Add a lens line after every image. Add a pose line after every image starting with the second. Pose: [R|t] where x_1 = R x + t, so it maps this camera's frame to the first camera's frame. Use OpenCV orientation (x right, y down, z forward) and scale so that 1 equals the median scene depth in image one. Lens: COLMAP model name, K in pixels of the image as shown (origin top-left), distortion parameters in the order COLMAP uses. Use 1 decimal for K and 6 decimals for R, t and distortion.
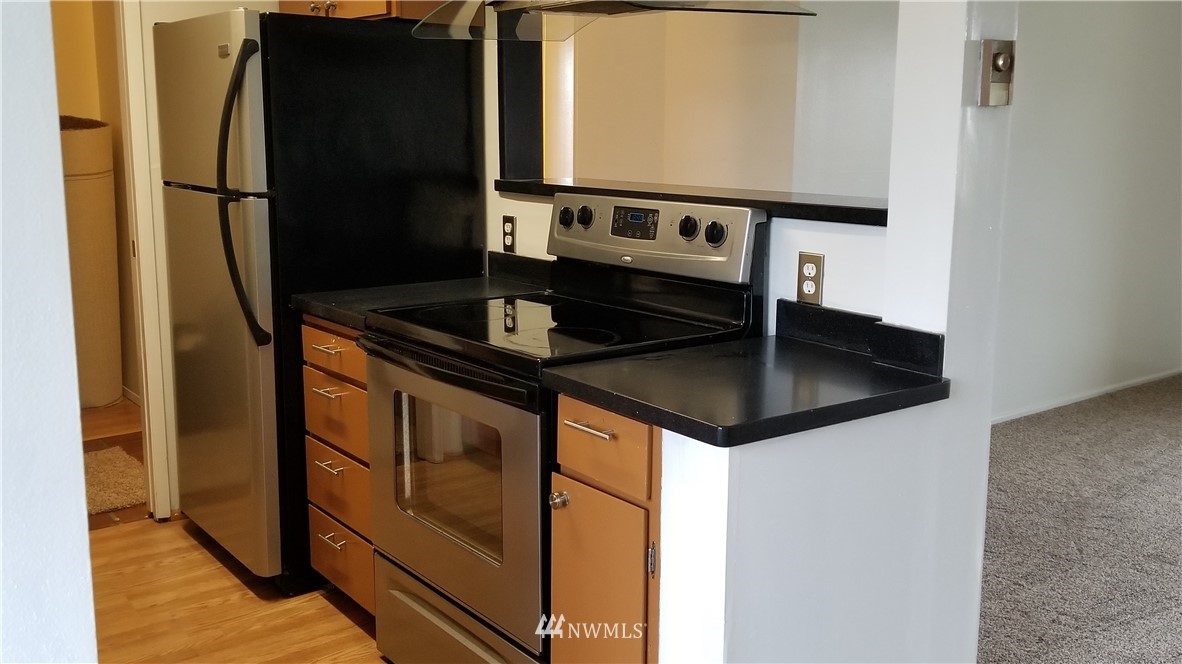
lens RADIAL K [[1086.6, 0, 591.4], [0, 1086.6, 331.2], [0, 0, 1]] dist [0.036549, 0.000000]
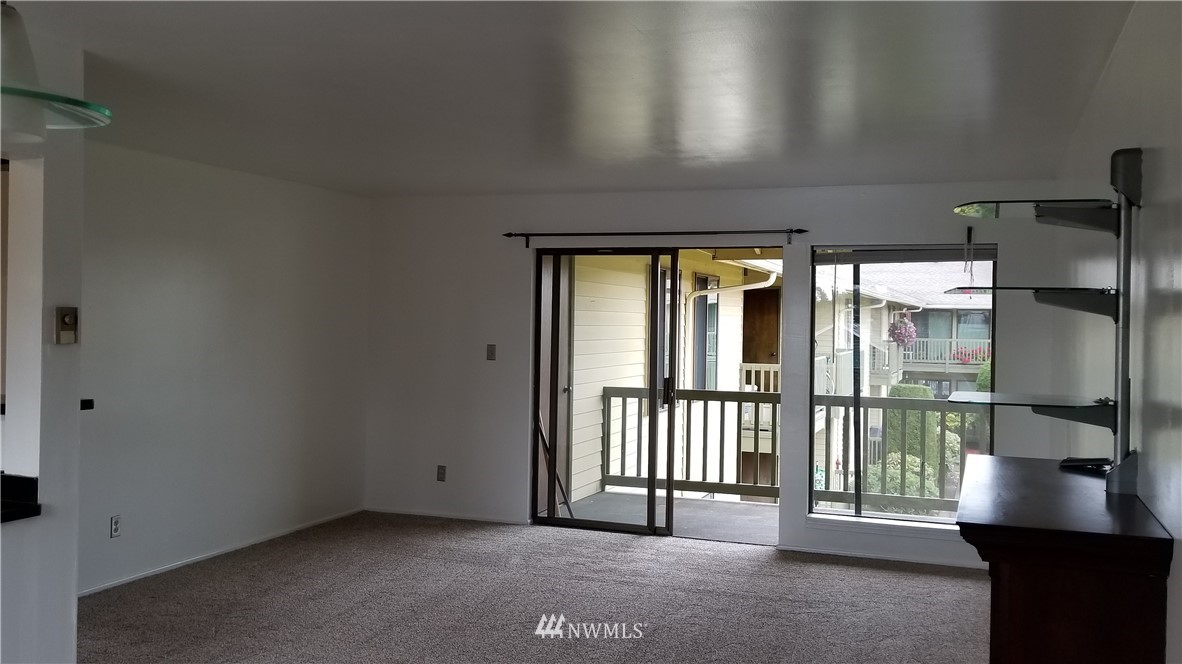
lens RADIAL K [[1086.6, 0, 591.8], [0, 1086.6, 329.0], [0, 0, 1]] dist [0.036549, 0.000000]
pose [[0.837742, 0.004787, 0.546045, 0.114512], [0.087551, 0.985848, -0.142963, 0.093702], [-0.539002, 0.167573, 0.825467, -0.891536]]
